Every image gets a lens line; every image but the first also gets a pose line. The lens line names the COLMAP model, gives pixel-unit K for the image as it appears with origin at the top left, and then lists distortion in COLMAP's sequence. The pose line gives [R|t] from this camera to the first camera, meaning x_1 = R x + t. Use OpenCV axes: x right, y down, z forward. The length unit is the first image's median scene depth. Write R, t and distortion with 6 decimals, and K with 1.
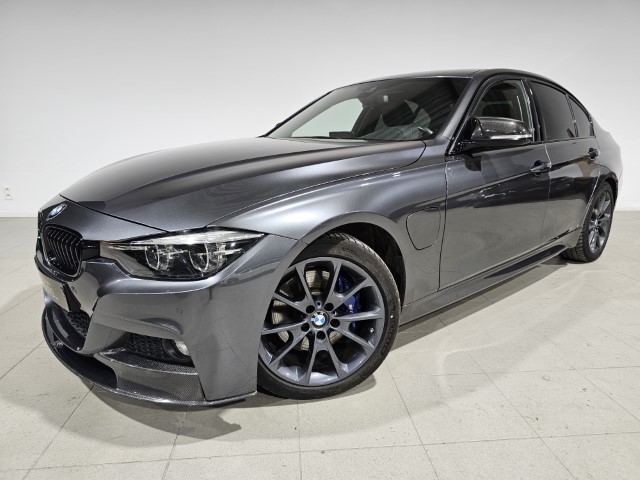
lens RADIAL K [[433.9, 0, 320.0], [0, 433.9, 240.0], [0, 0, 1]] dist [0.079688, -0.045287]
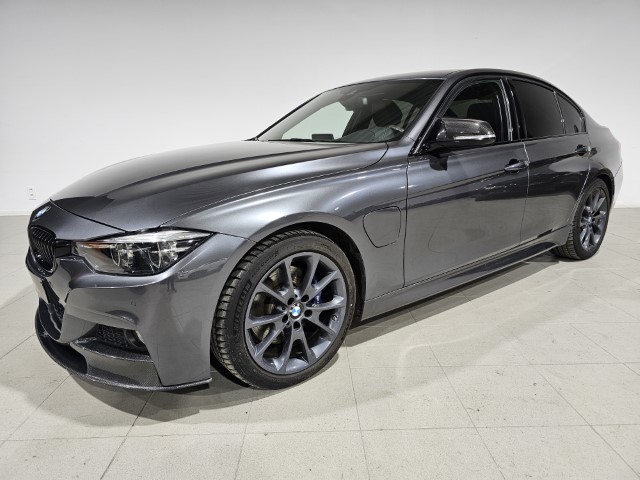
lens RADIAL K [[433.9, 0, 320.0], [0, 433.9, 240.0], [0, 0, 1]] dist [0.079688, -0.045287]
pose [[0.997049, -0.002764, -0.076719, 0.166159], [0.003018, 0.999990, 0.003190, 0.000515], [0.076709, -0.003412, 0.997048, -0.046116]]
